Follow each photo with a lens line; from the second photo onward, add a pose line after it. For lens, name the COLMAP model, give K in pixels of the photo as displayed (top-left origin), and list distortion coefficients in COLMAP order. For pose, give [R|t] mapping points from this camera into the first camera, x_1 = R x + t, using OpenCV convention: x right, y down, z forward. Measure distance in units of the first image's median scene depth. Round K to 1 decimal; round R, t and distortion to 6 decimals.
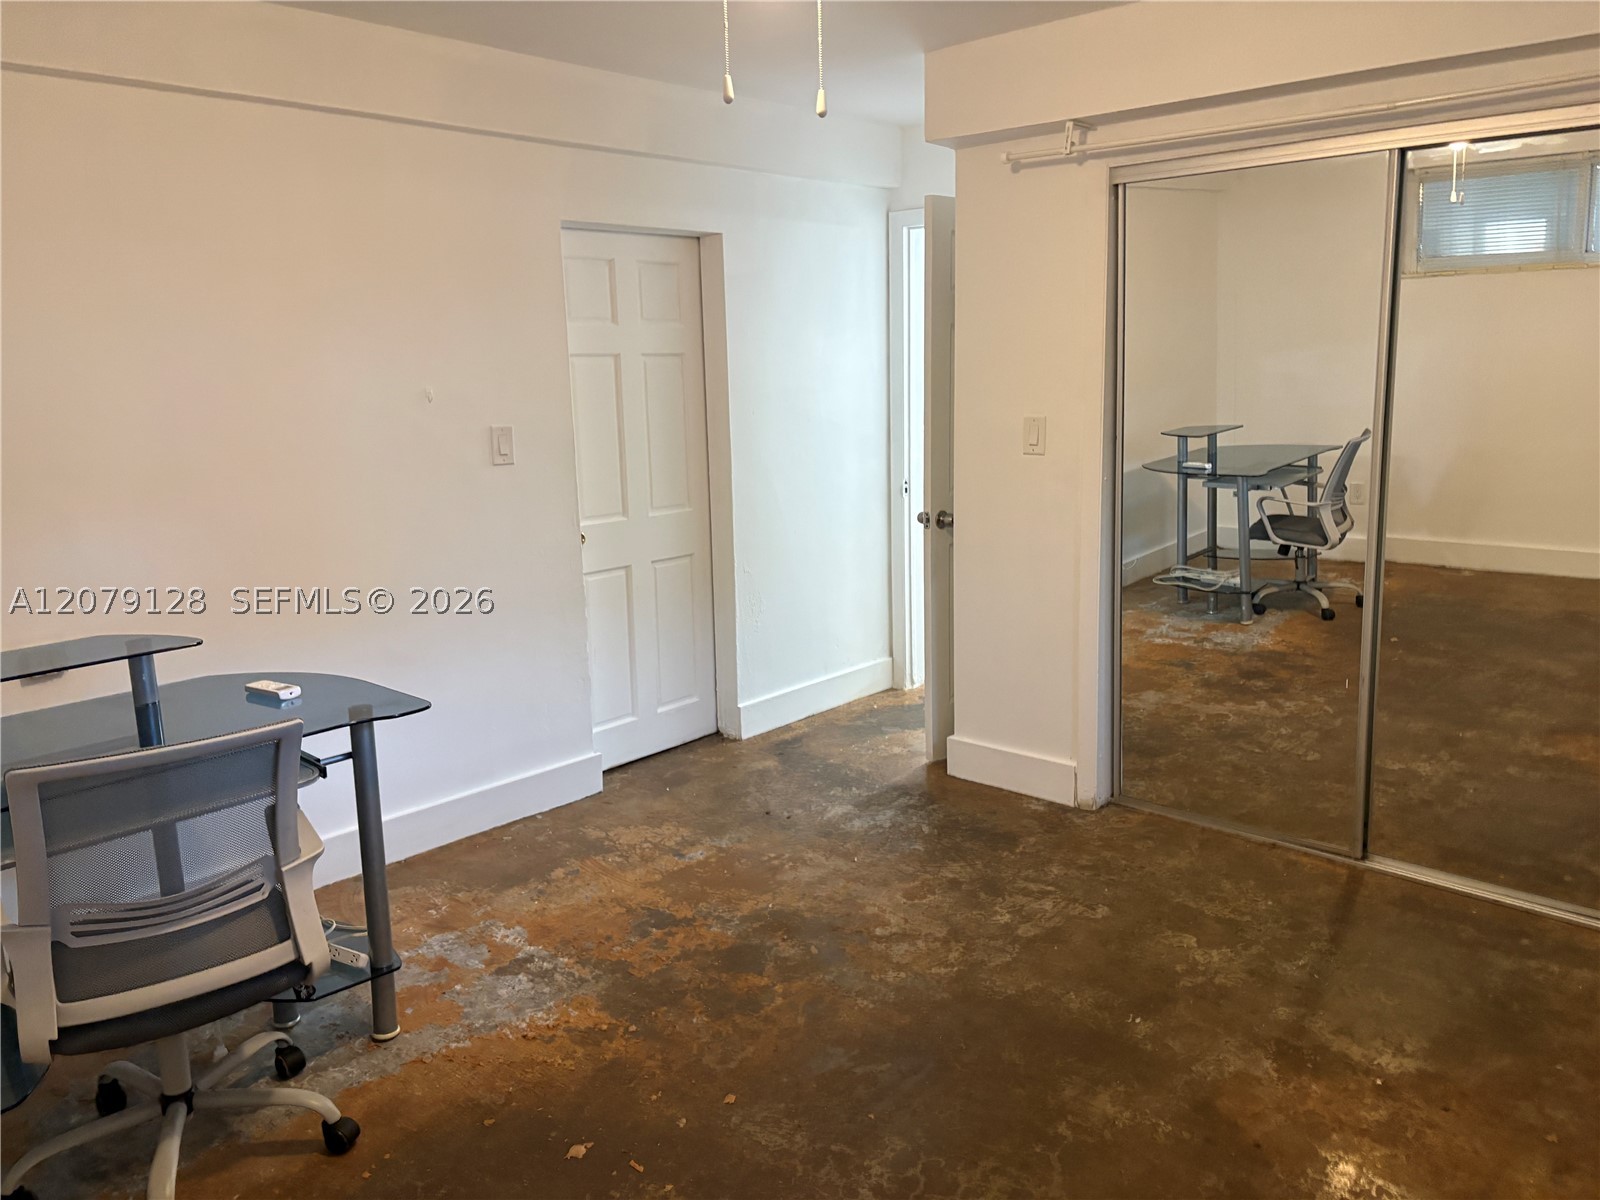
lens RADIAL K [[1205.7, 0, 788.5], [0, 1205.7, 587.7], [0, 0, 1]] dist [0.046549, -0.042355]
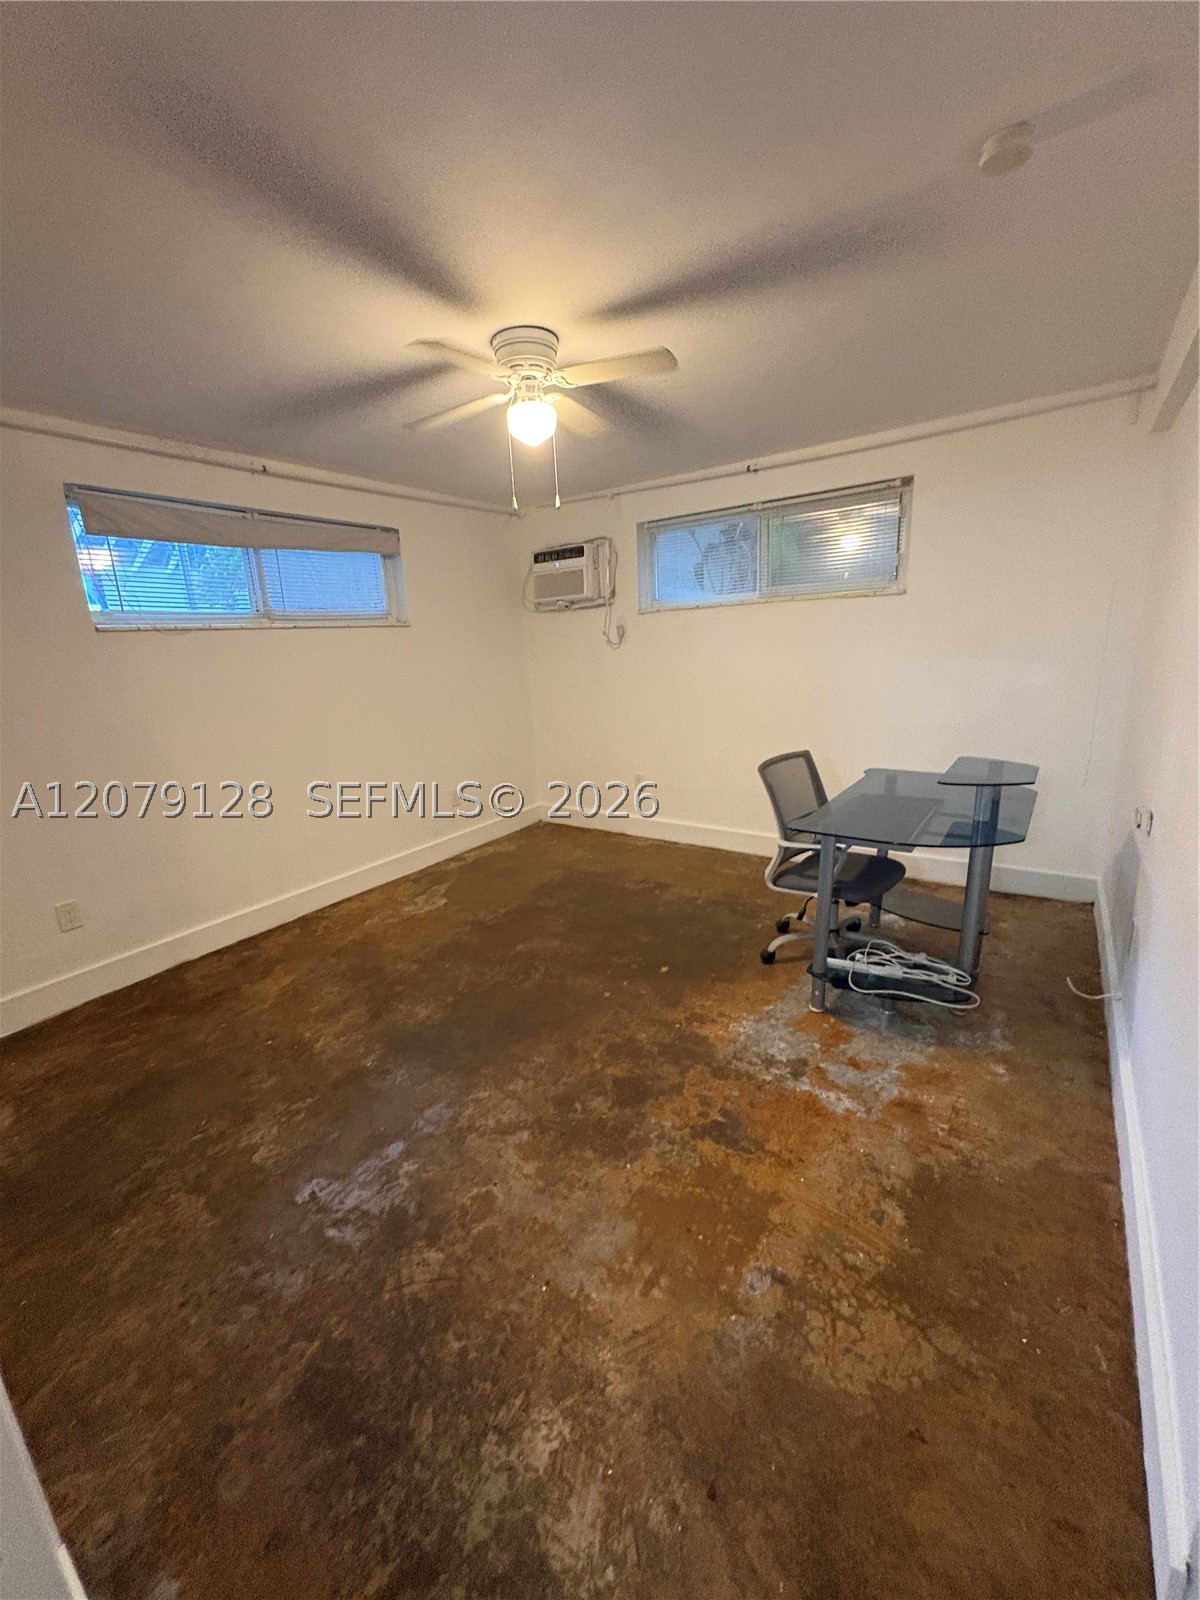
lens RADIAL K [[634.1, 0, 600.1], [0, 634.1, 798.8], [0, 0, 1]] dist [-0.001266, 0.000340]
pose [[-0.987844, 0.105946, -0.113751, 0.038119], [0.048874, 0.906339, 0.419716, -0.252386], [0.147564, 0.409054, -0.900500, 1.405421]]
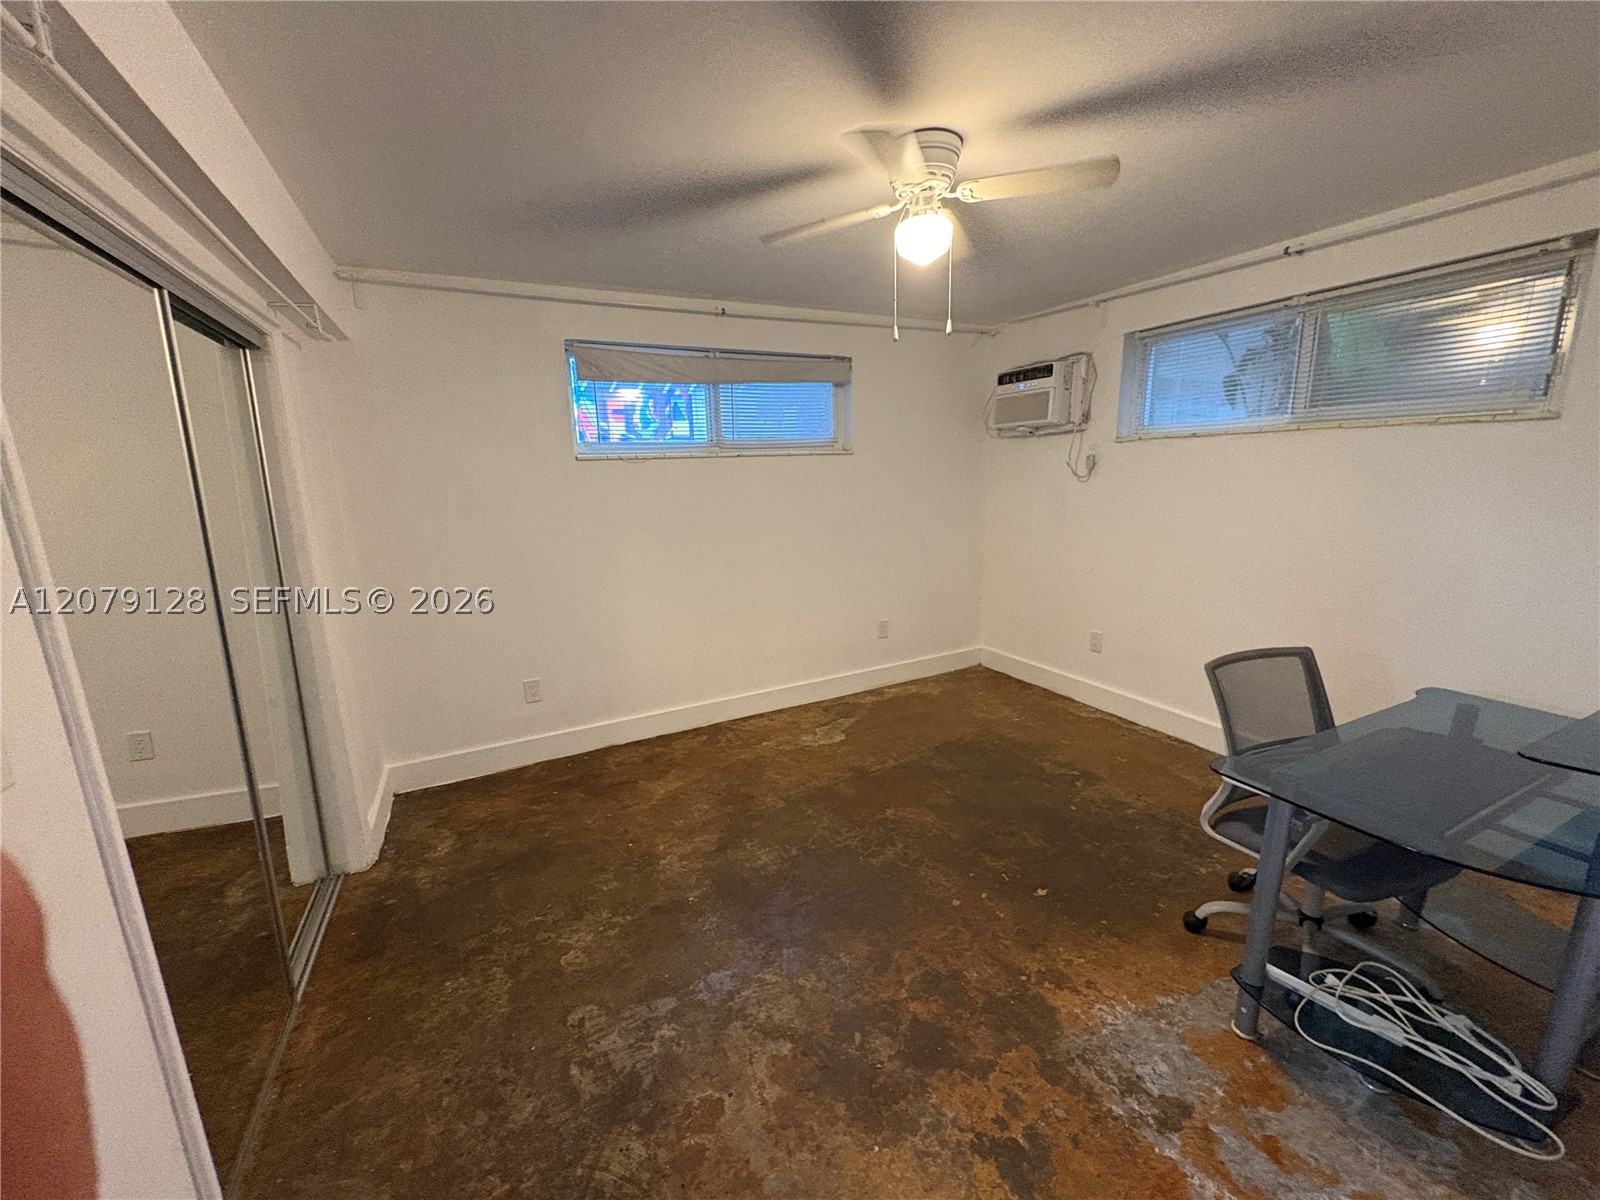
lens RADIAL K [[634.1, 0, 800.0], [0, 634.1, 600.0], [0, 0, 1]] dist [-0.001266, 0.000340]
pose [[-0.936079, -0.018059, 0.351327, -0.115263], [0.118730, 0.923865, 0.363836, -0.254111], [-0.331149, 0.382292, -0.862666, 1.296543]]
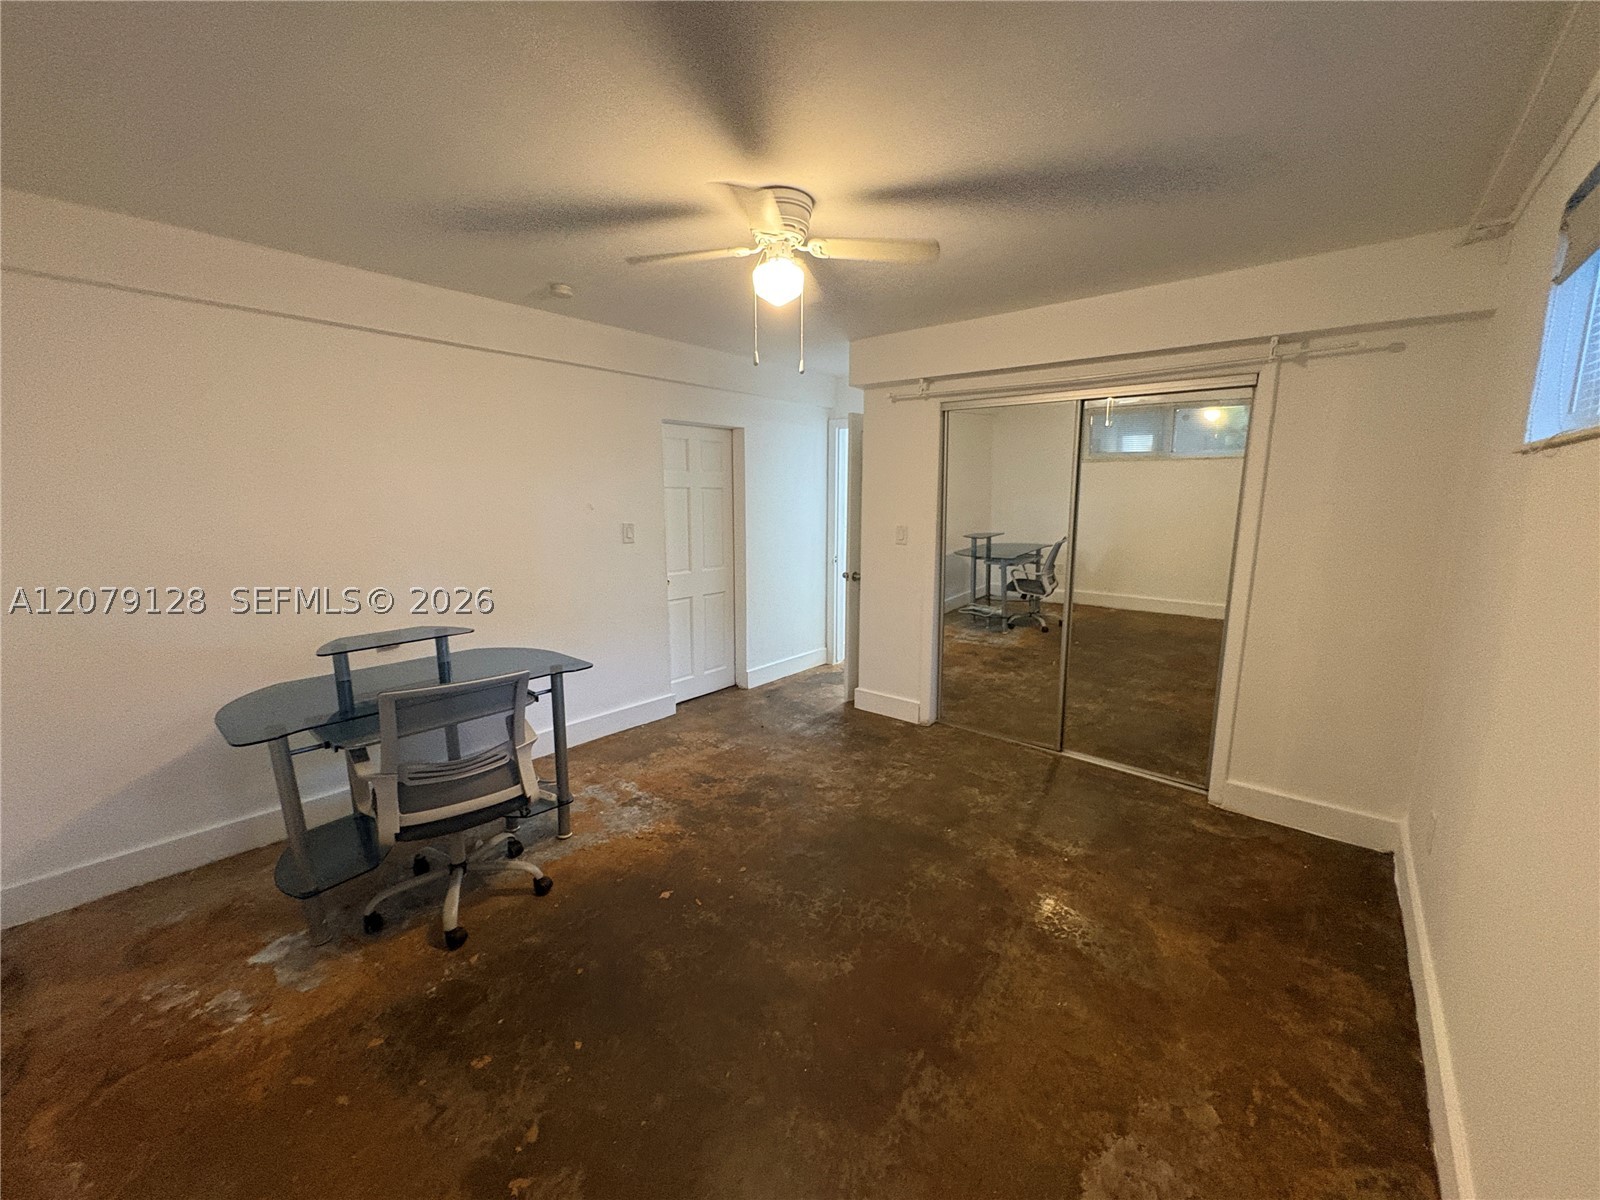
lens RADIAL K [[634.1, 0, 800.0], [0, 634.1, 600.0], [0, 0, 1]] dist [-0.001266, 0.000340]
pose [[0.998592, 0.020738, 0.048825, -0.012708], [-0.019781, 0.999604, -0.020013, 0.004917], [-0.049220, 0.019019, 0.998607, -0.026772]]
